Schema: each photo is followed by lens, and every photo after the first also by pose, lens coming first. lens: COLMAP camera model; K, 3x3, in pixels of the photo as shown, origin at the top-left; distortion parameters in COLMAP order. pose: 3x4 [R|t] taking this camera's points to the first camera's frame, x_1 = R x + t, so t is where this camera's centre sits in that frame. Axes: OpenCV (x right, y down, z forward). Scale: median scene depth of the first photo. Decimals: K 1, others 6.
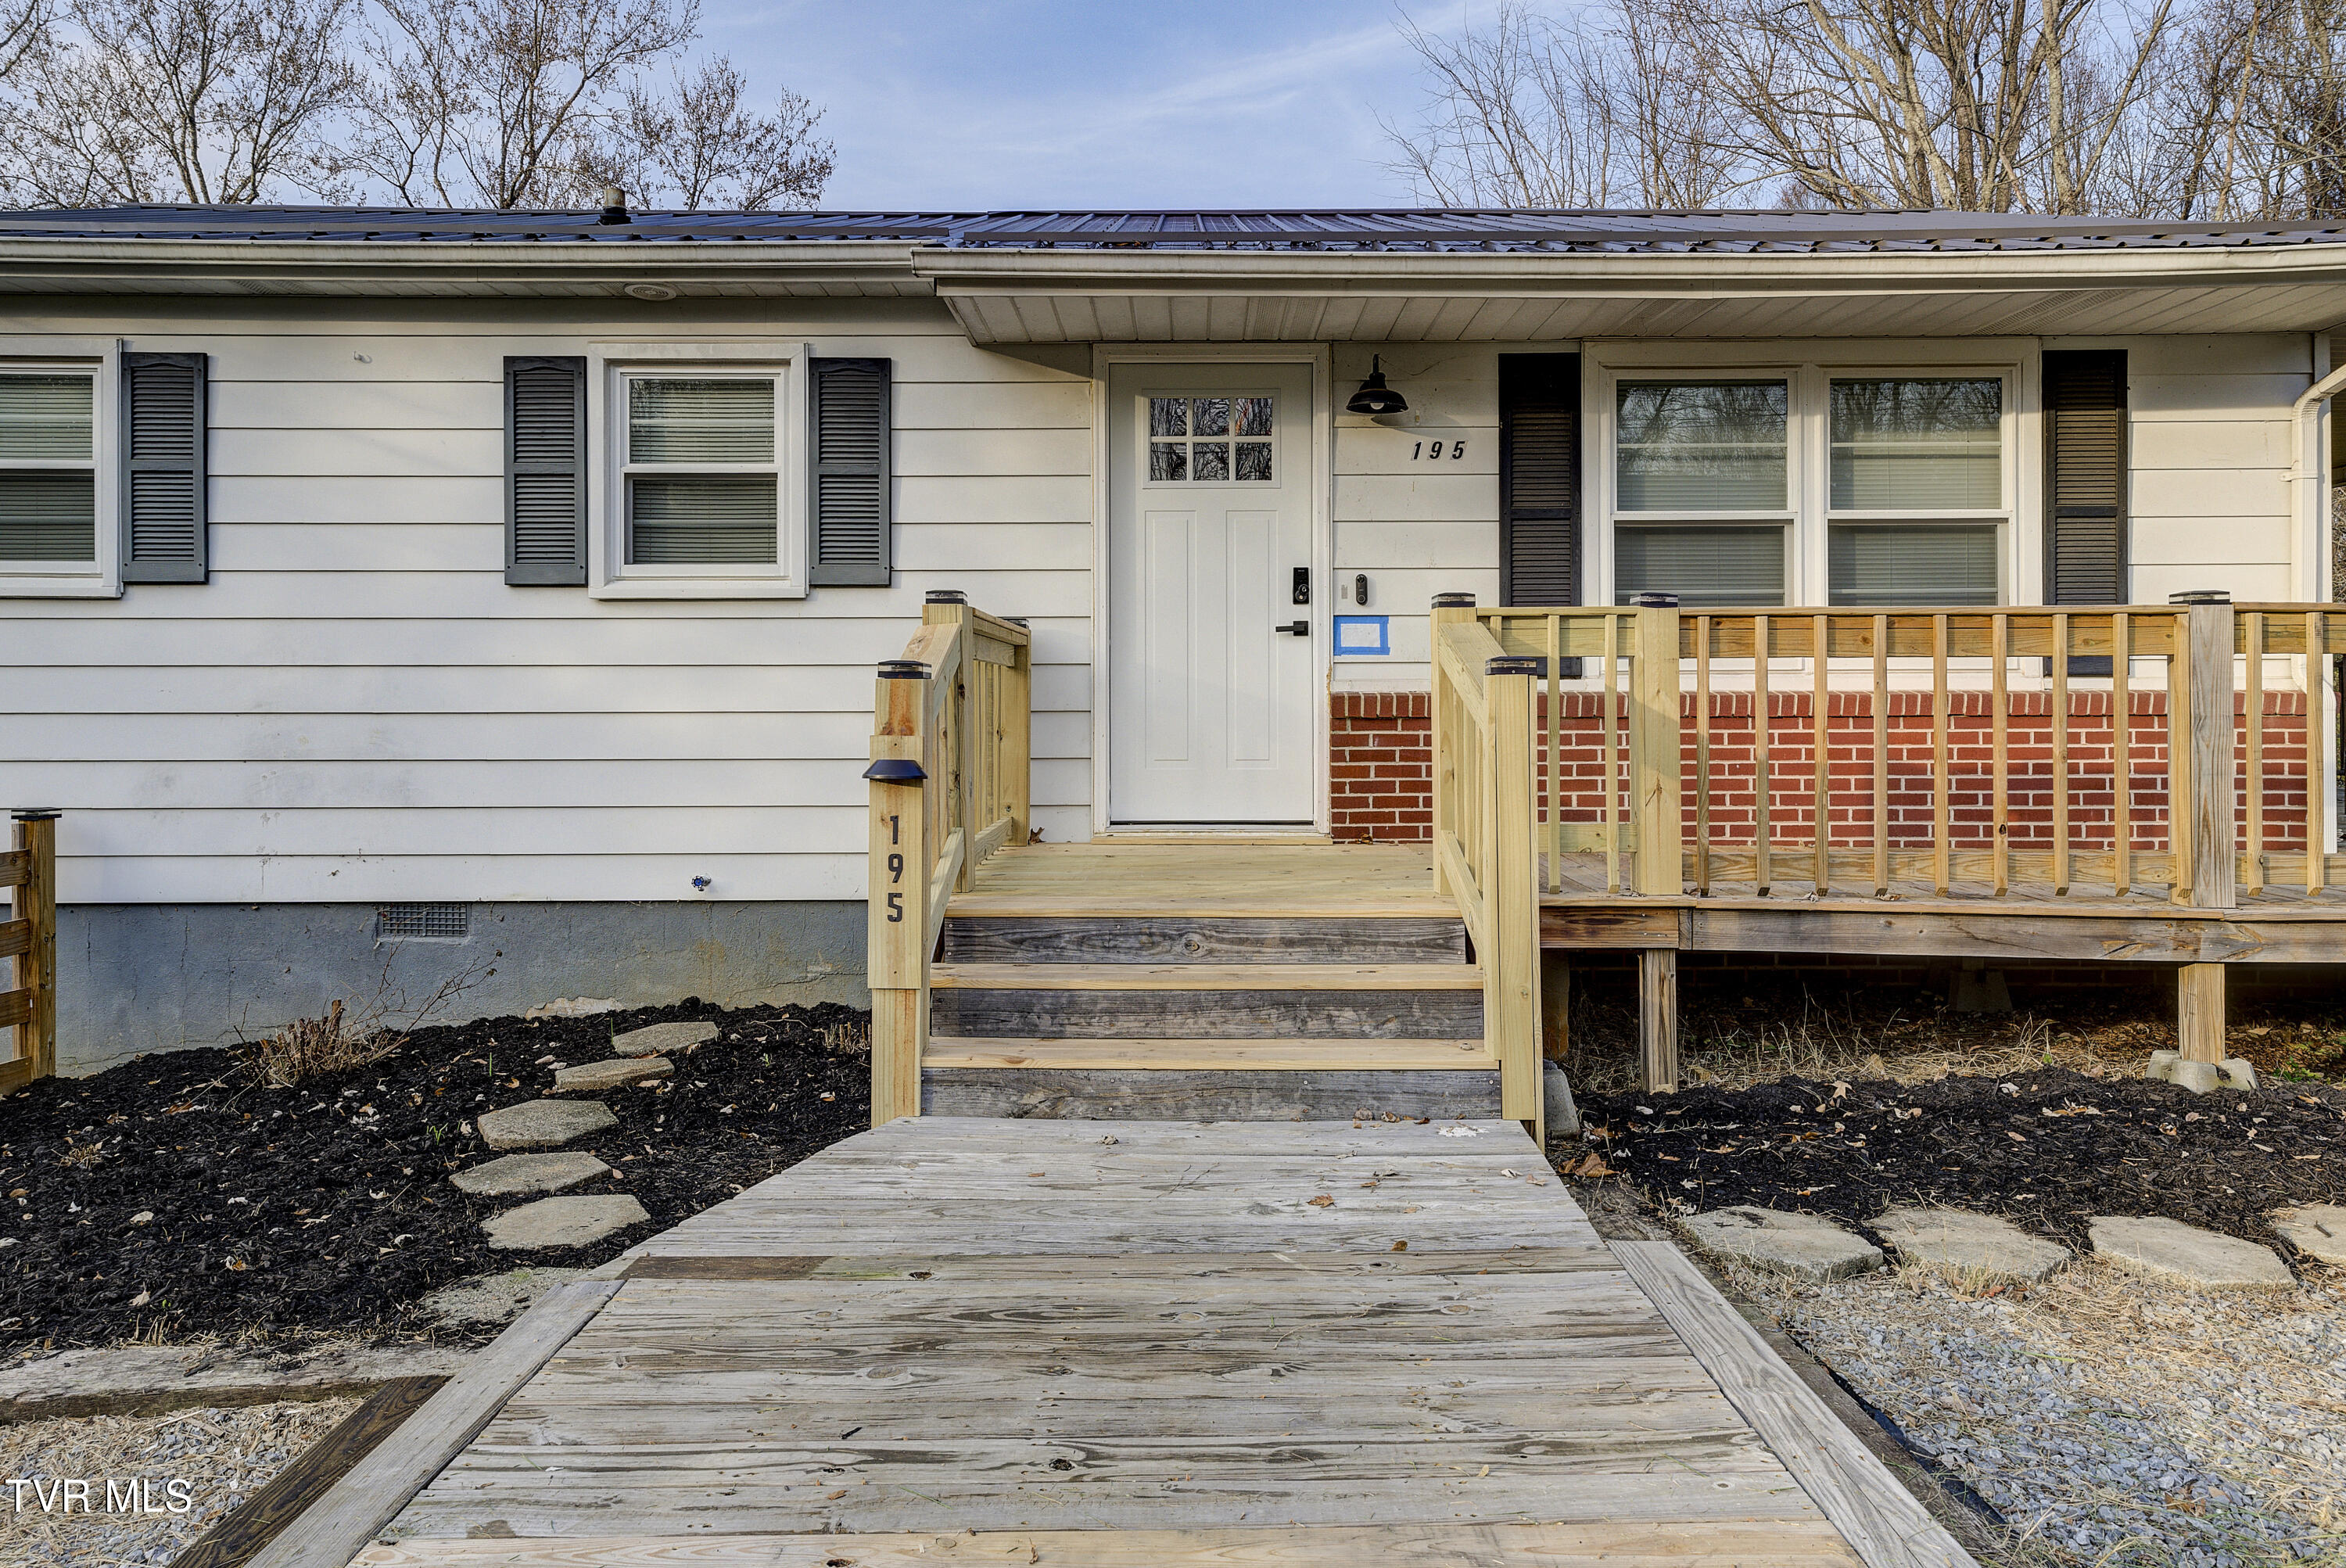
lens RADIAL K [[1580.2, 0, 1177.7], [0, 1580.2, 702.5], [0, 0, 1]] dist [0.013162, 0.001575]
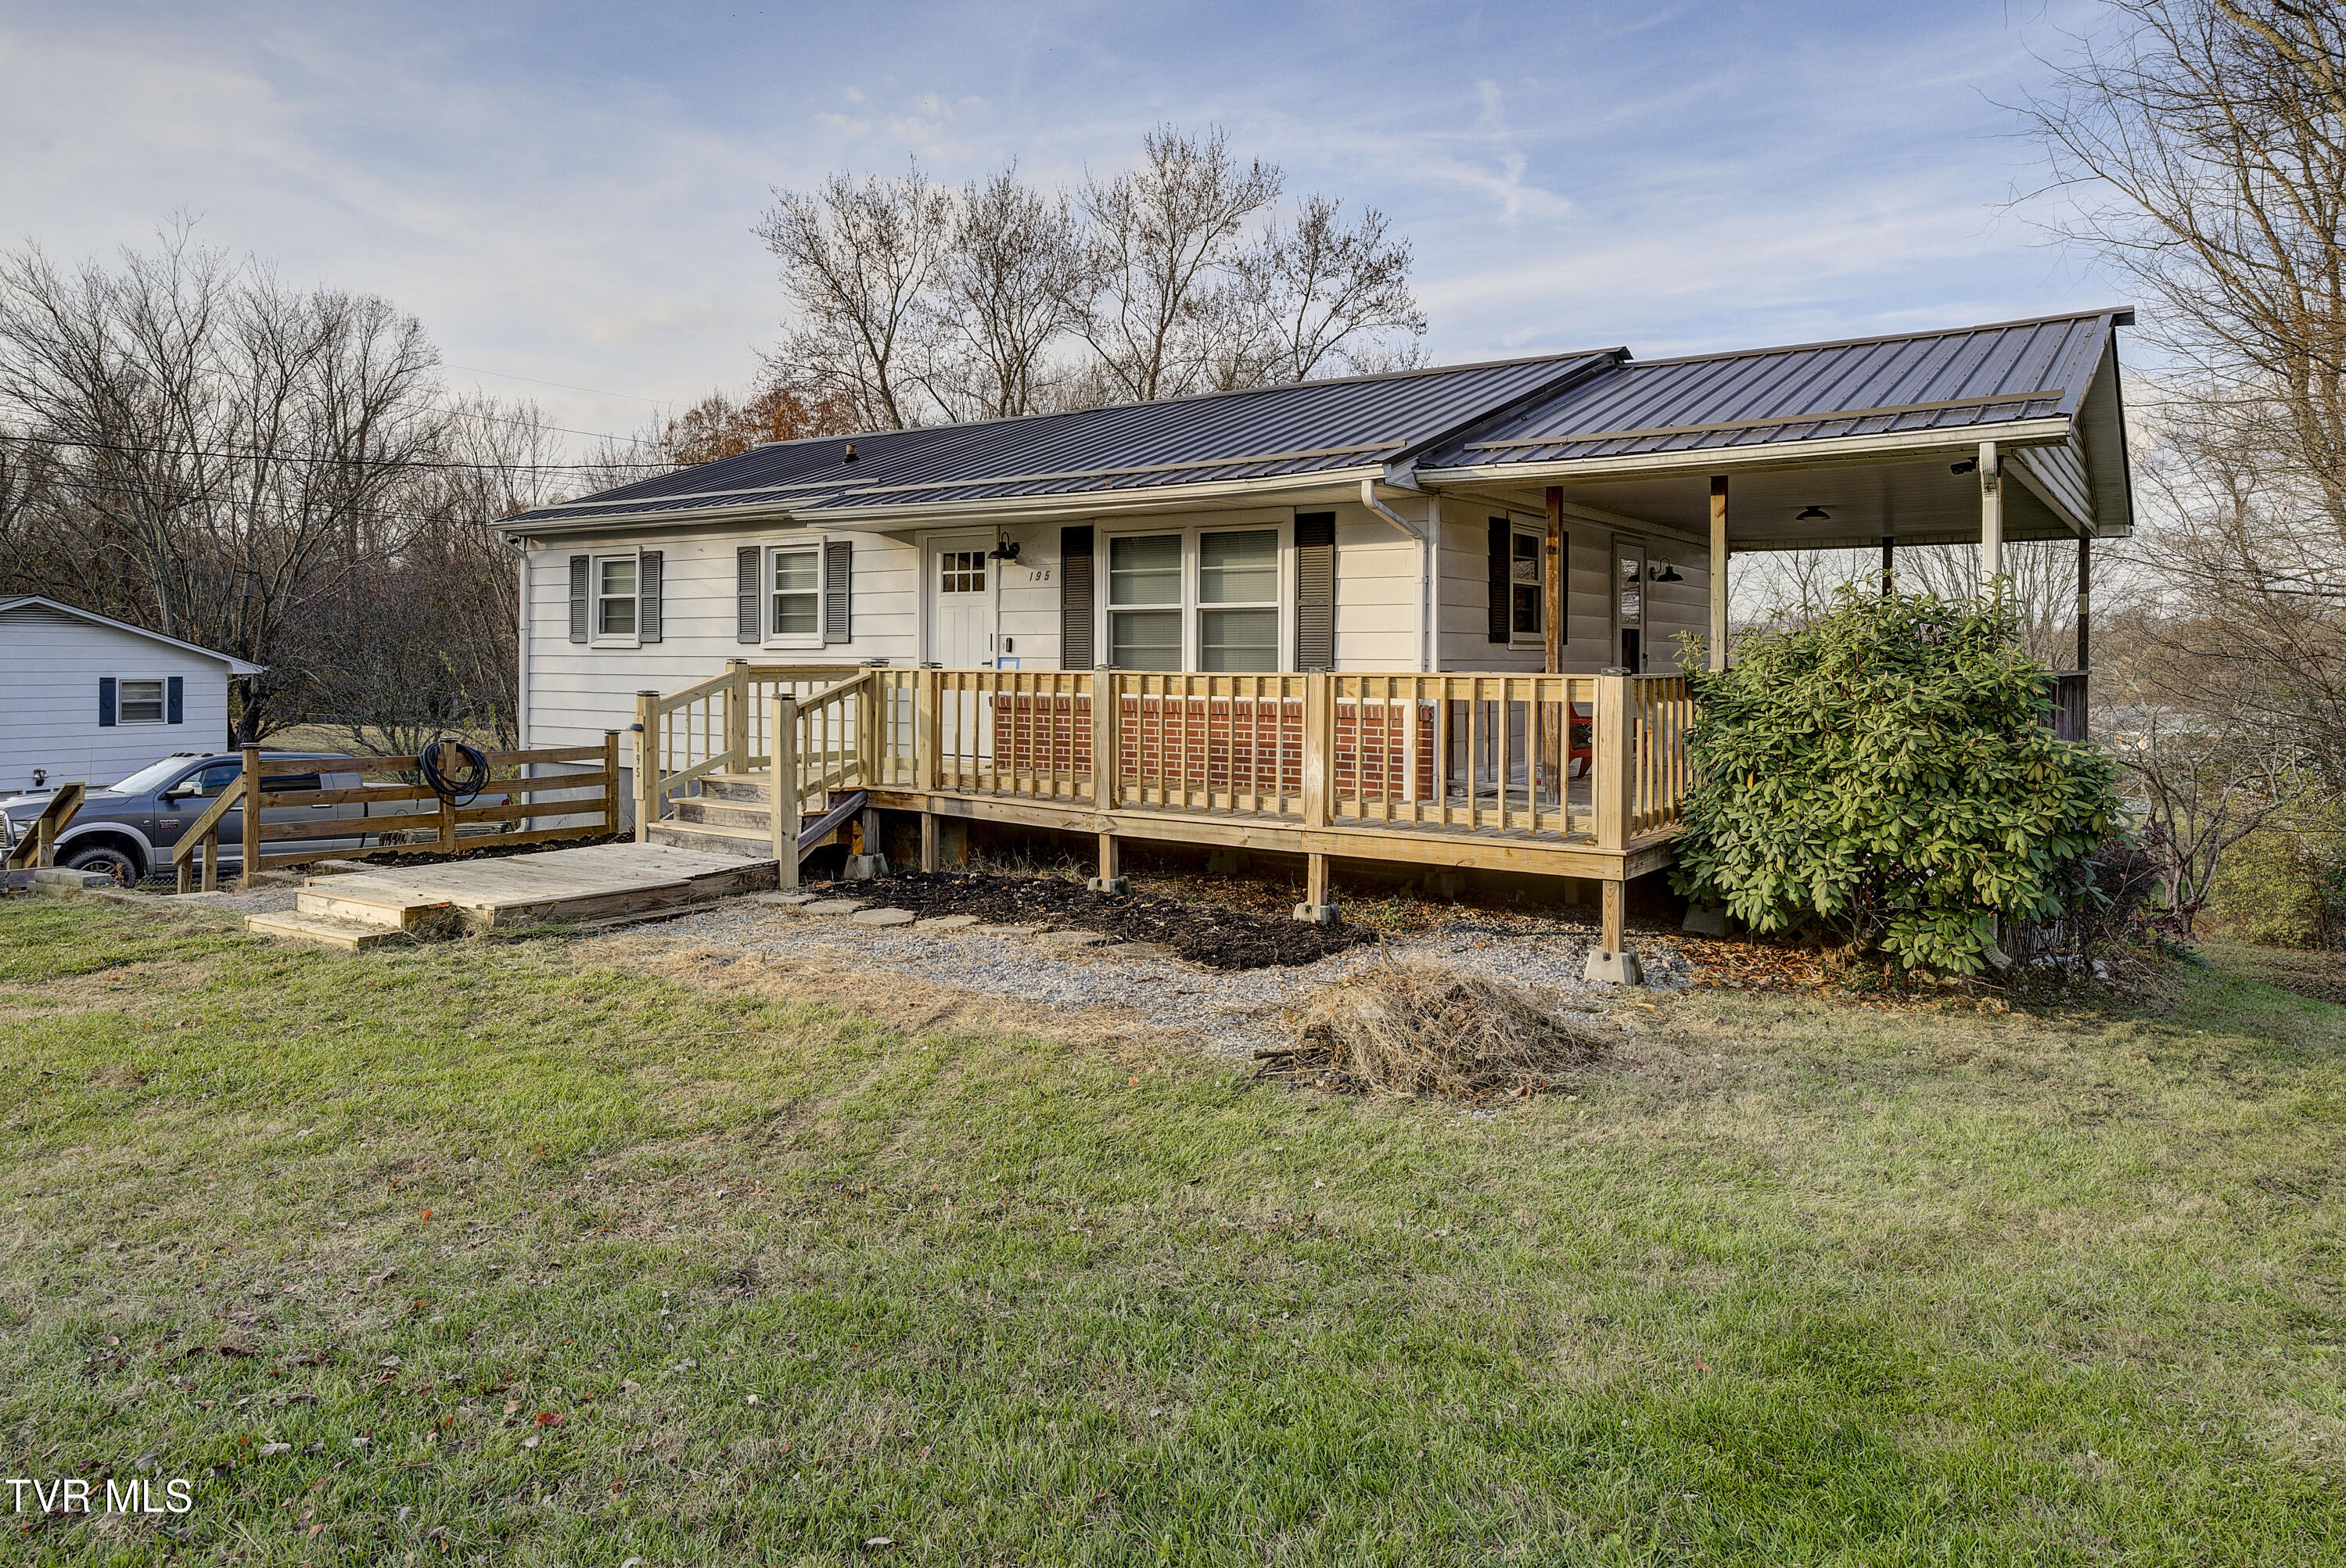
lens RADIAL K [[1478.5, 0, 1174.2], [0, 1478.5, 649.9], [0, 0, 1]] dist [-0.000032, 0.000063]
pose [[0.820480, 0.003363, -0.571665, 1.388075], [-0.004882, 0.999987, -0.001124, -0.063999], [0.571654, 0.003713, 0.820487, -0.450778]]
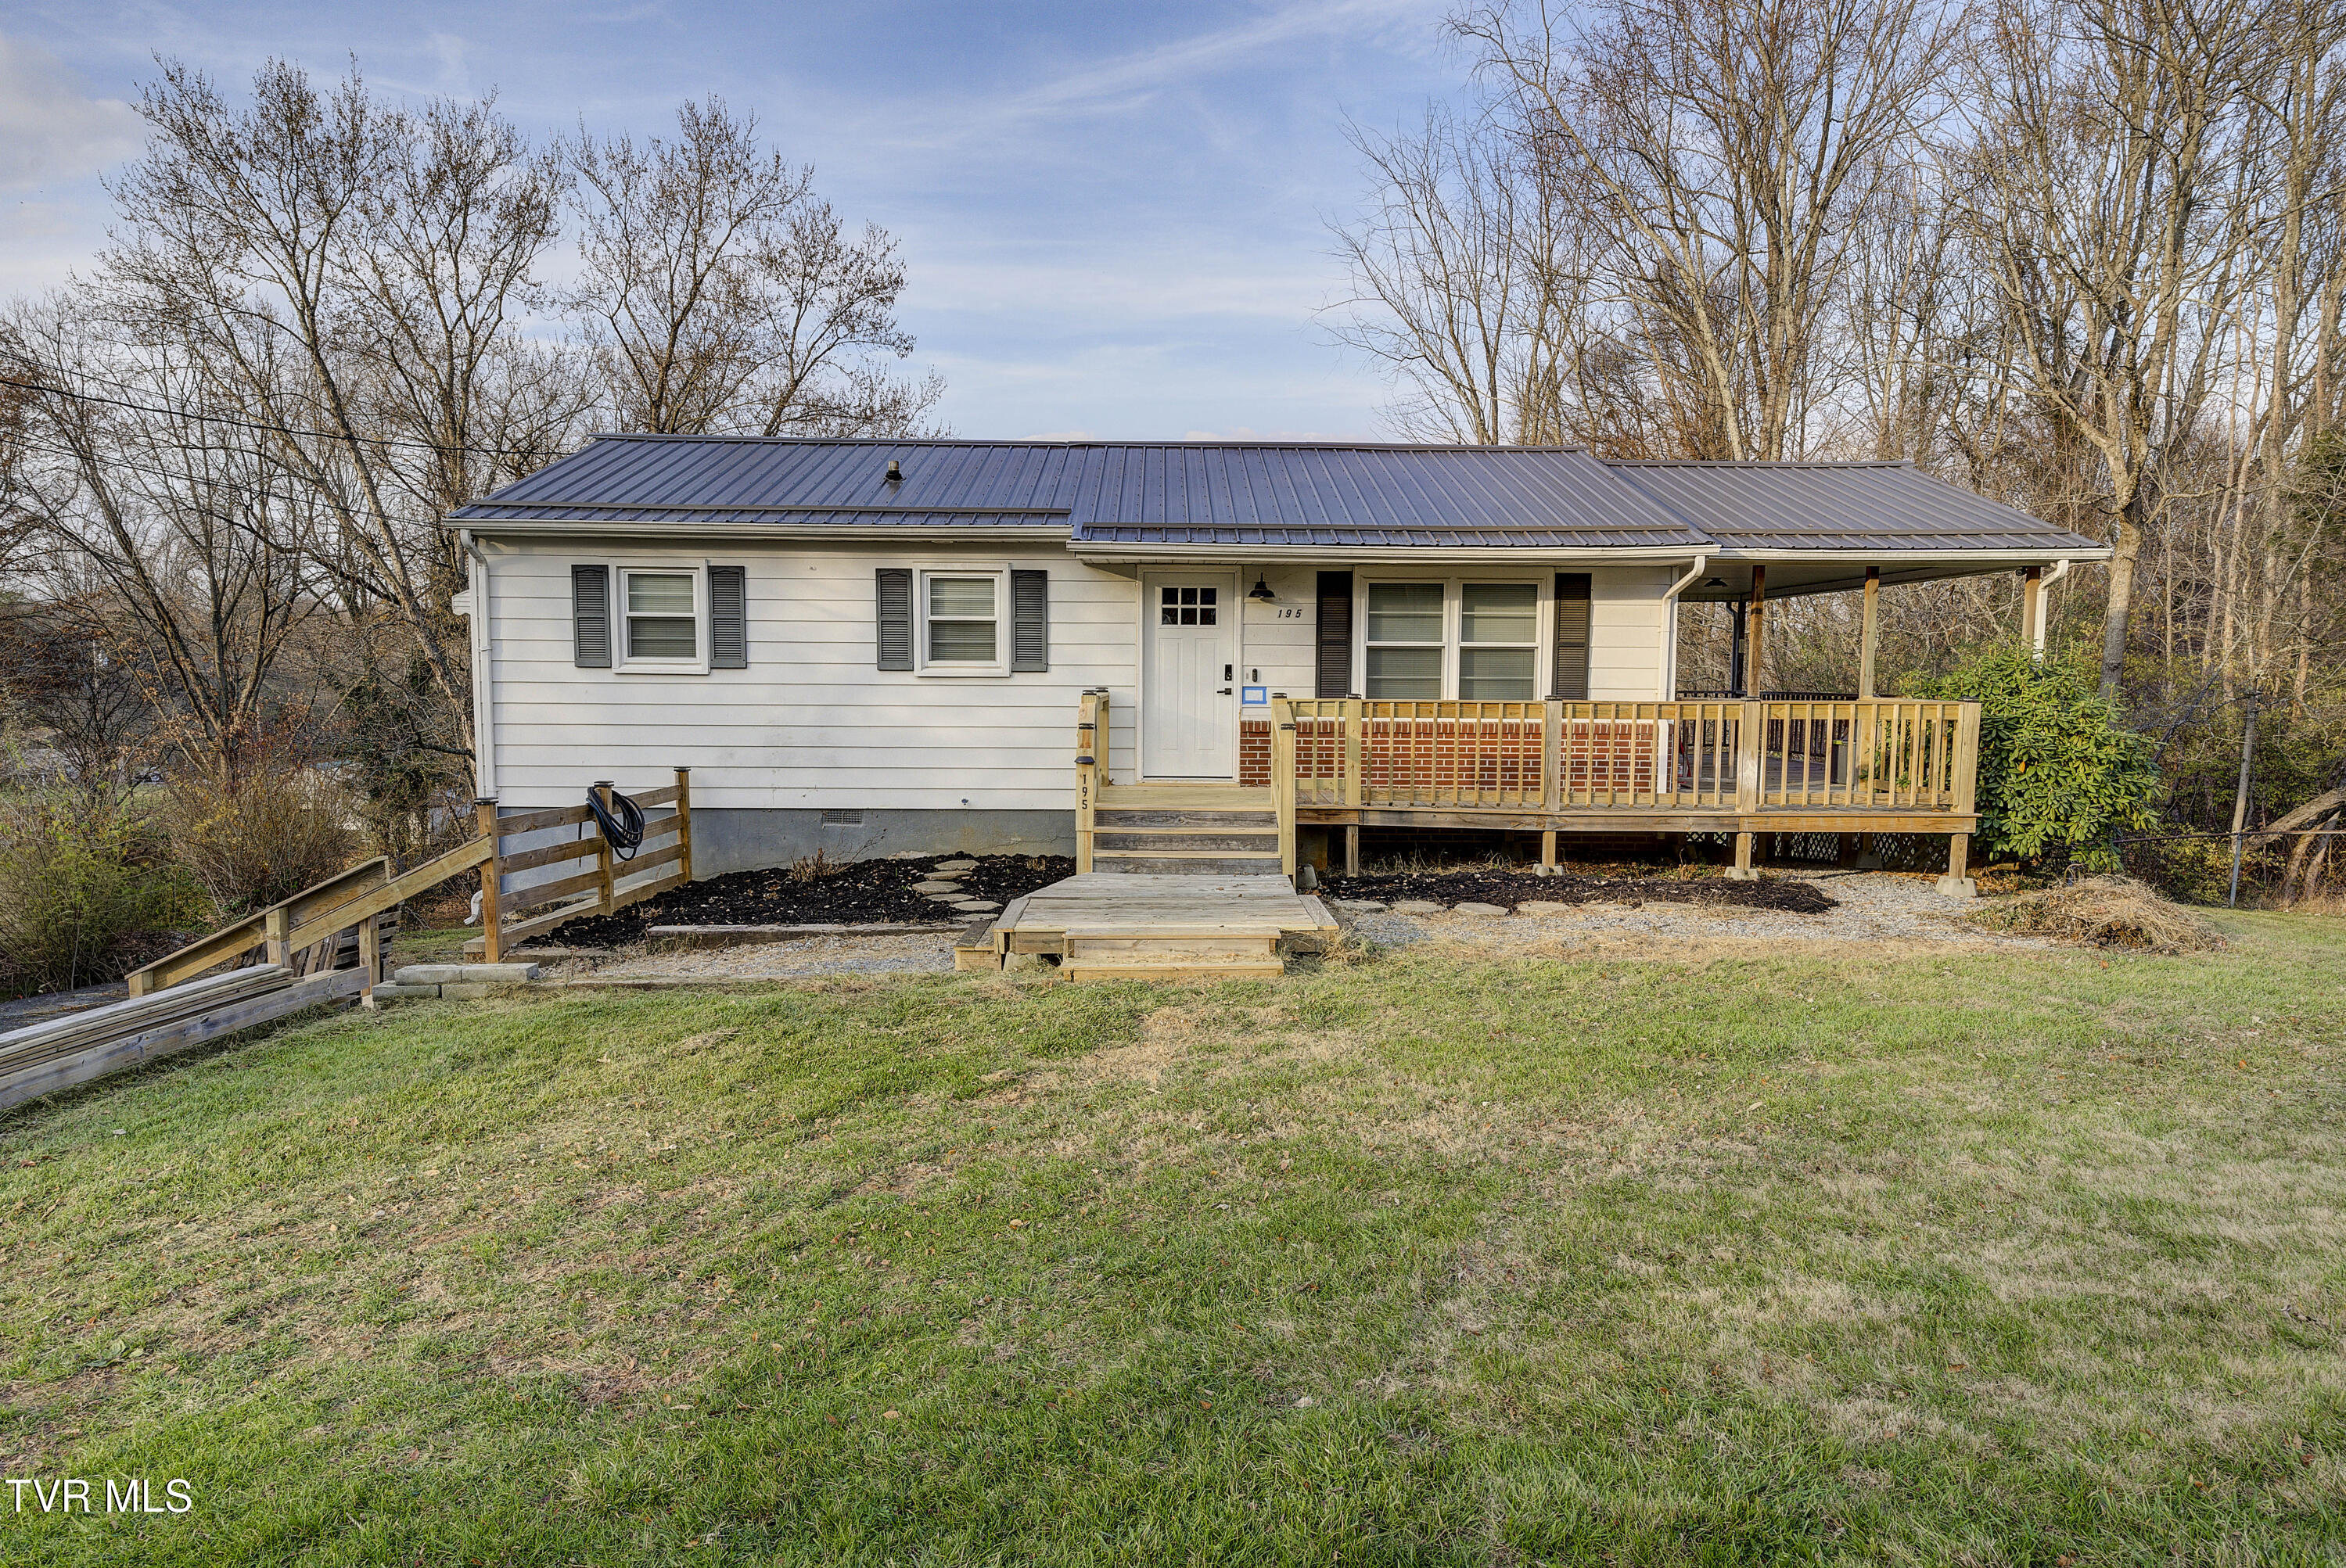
lens RADIAL K [[1462.7, 0, 1173.0], [0, 1462.7, 784.0], [0, 0, 1]] dist [-0.000202, 0.000425]
pose [[0.999871, 0.007923, 0.013998, -0.029140], [-0.009052, 0.996548, 0.082520, -0.087991], [-0.013295, -0.082636, 0.996491, -1.103018]]
